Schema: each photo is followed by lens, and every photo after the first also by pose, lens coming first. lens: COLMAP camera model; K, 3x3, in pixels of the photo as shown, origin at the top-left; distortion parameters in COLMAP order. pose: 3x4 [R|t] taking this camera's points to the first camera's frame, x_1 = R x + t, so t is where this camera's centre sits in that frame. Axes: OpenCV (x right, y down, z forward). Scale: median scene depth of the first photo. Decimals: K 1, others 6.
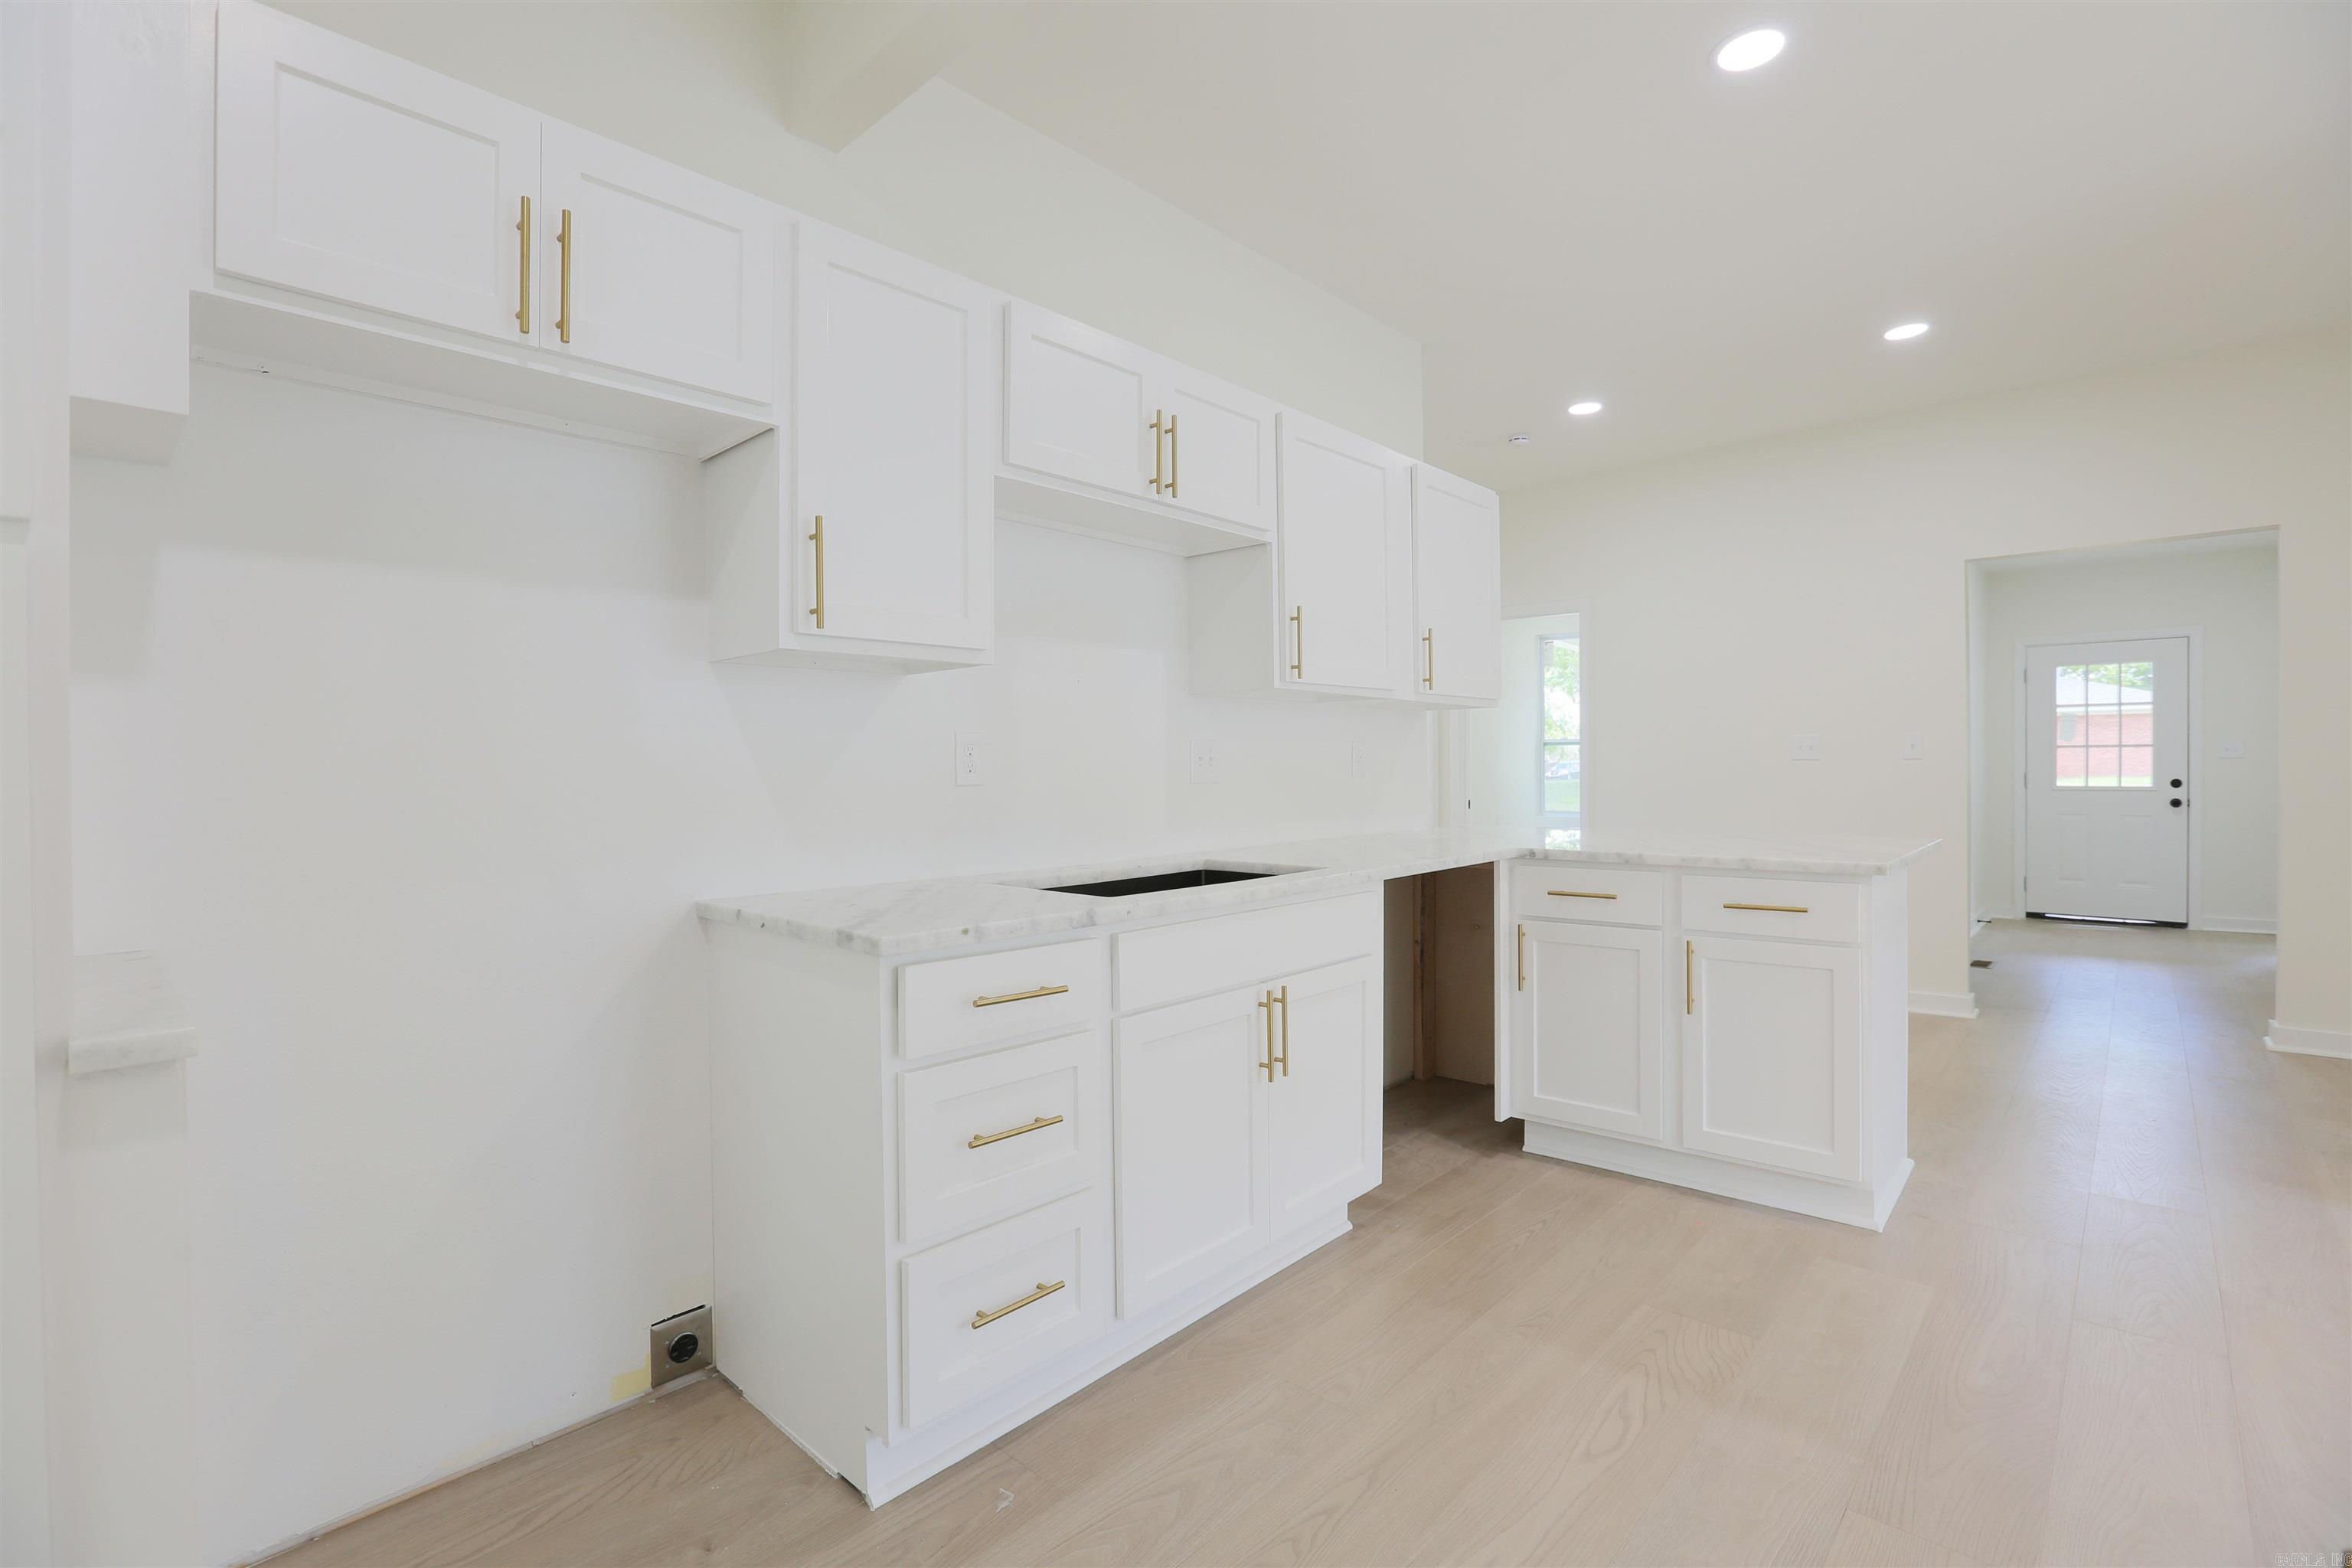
lens RADIAL K [[1060.9, 0, 1192.7], [0, 1060.9, 764.1], [0, 0, 1]] dist [-0.031814, 0.004631]
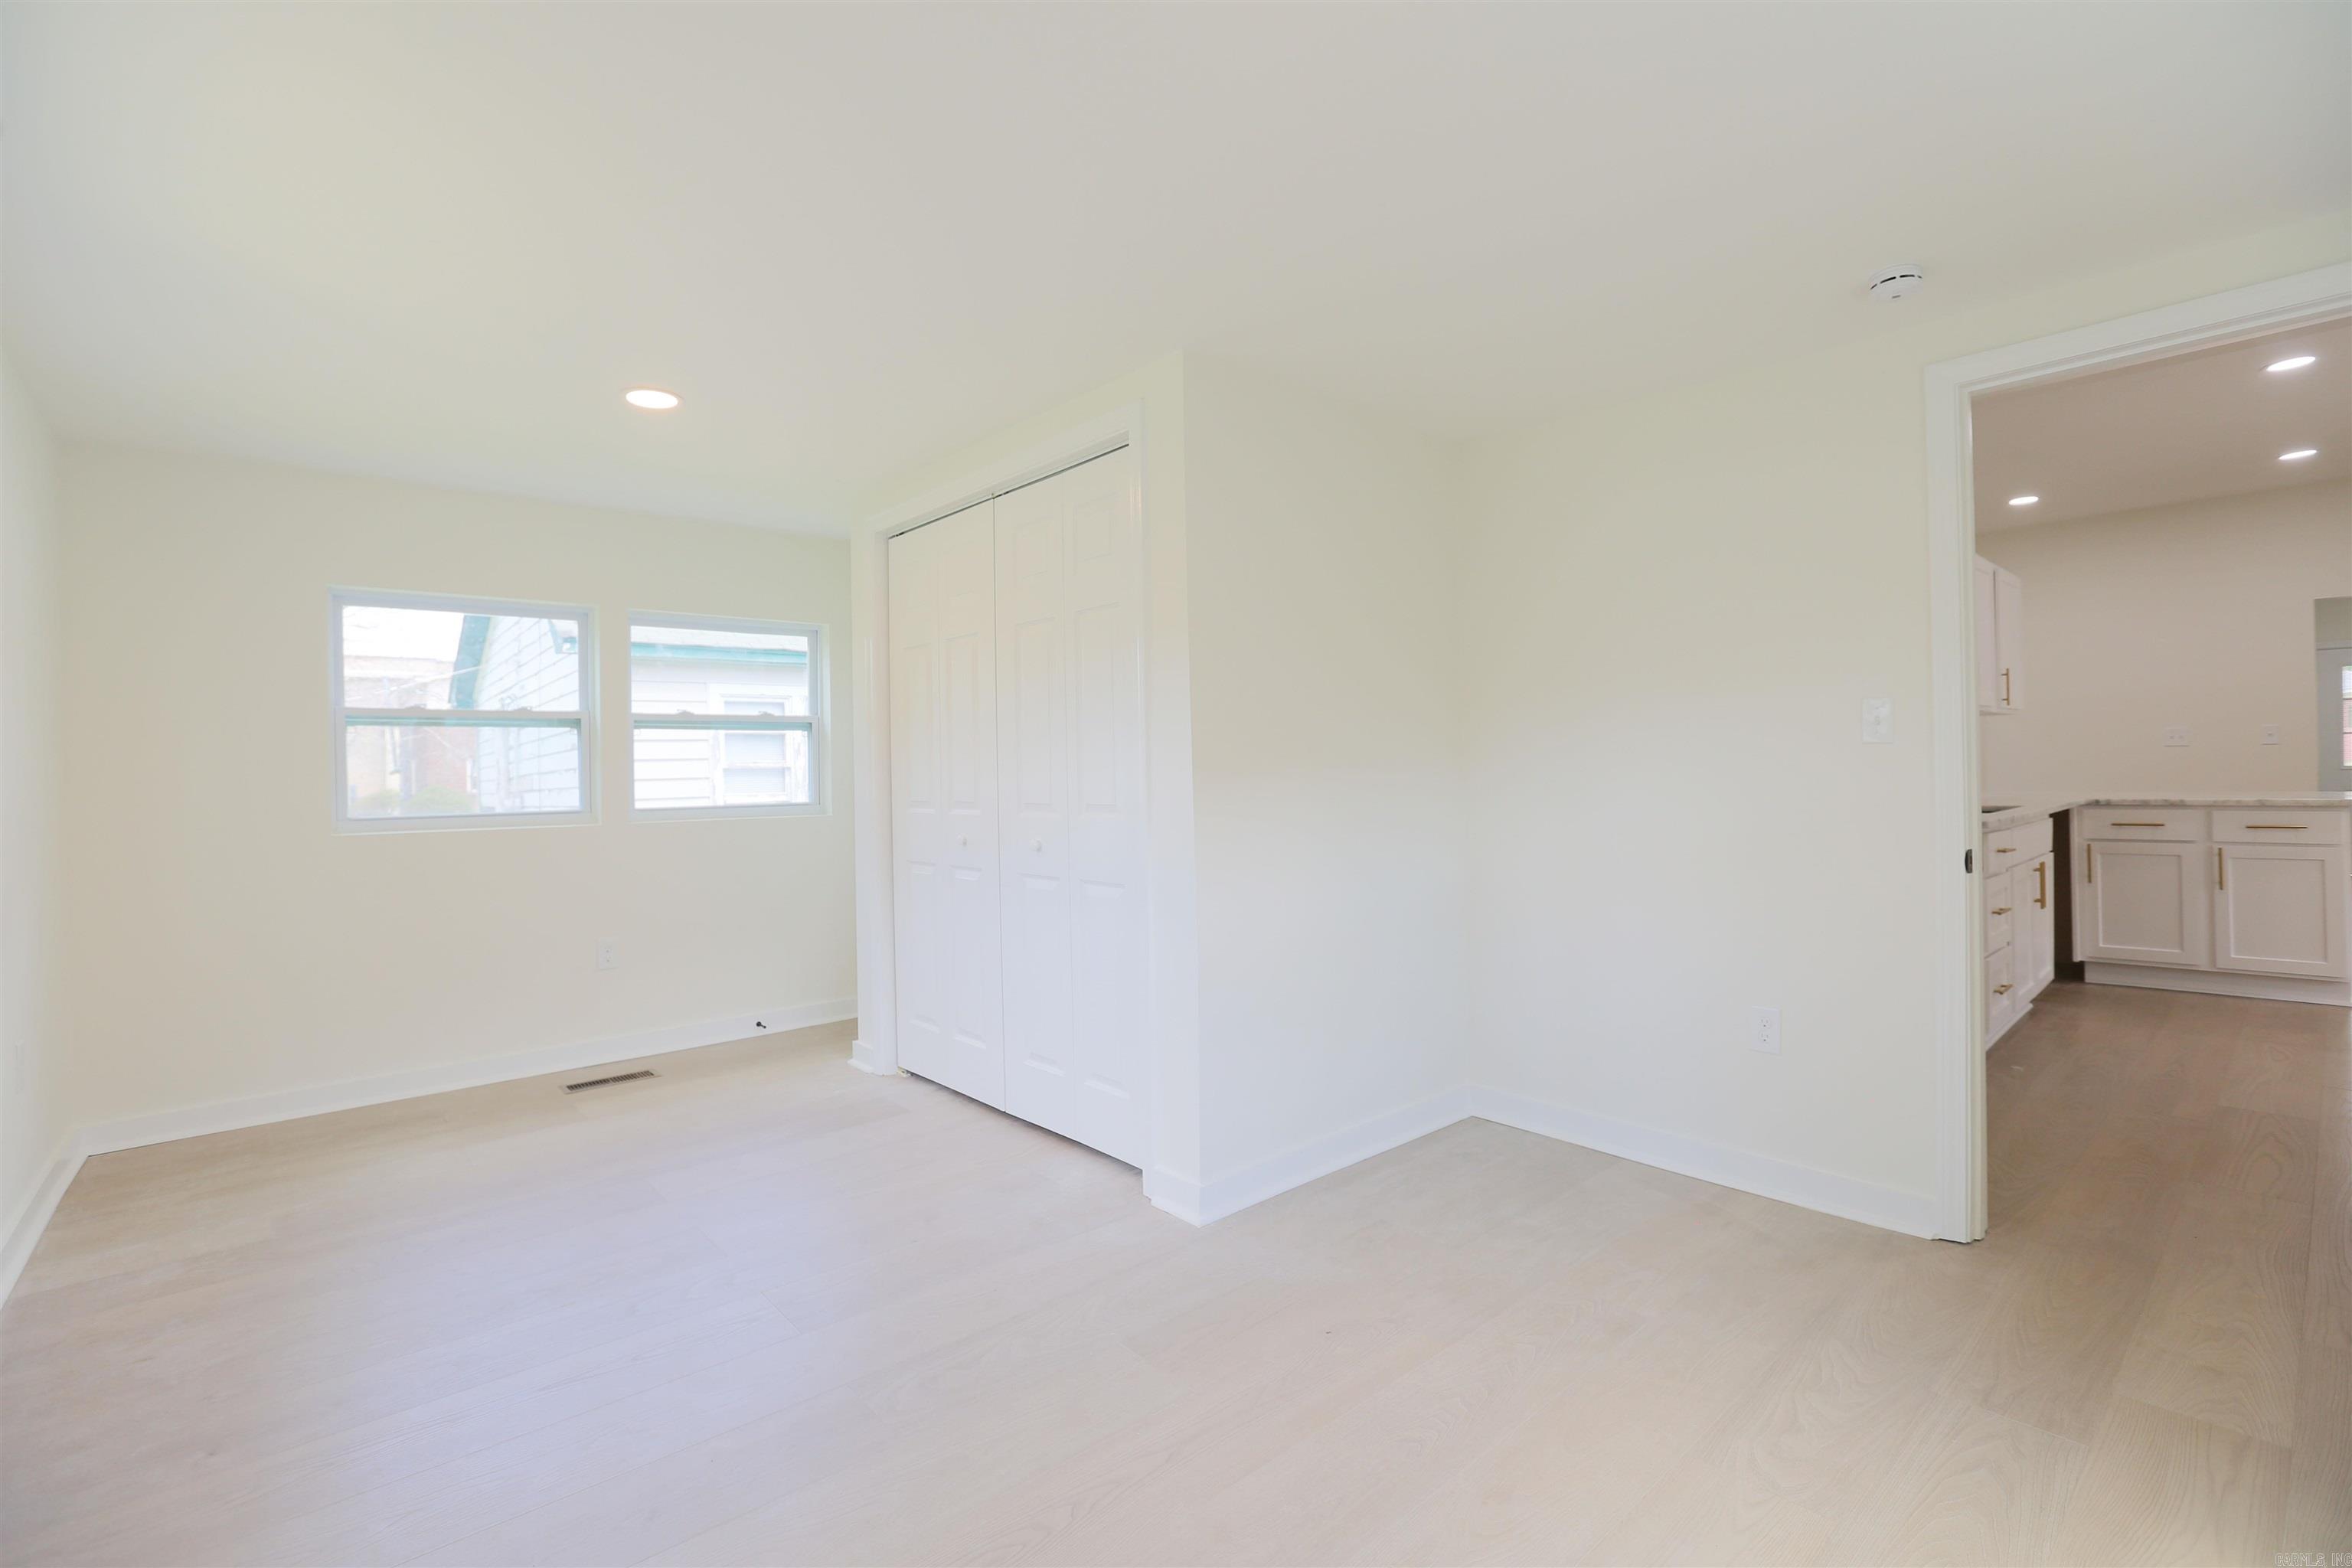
lens RADIAL K [[1060.9, 0, 1165.3], [0, 1060.9, 762.8], [0, 0, 1]] dist [-0.031814, 0.004631]
pose [[0.994335, -0.010251, -0.105801, -1.057432], [0.010317, 0.999947, 0.000070, 0.007694], [0.105794, -0.001161, 0.994387, -0.863398]]
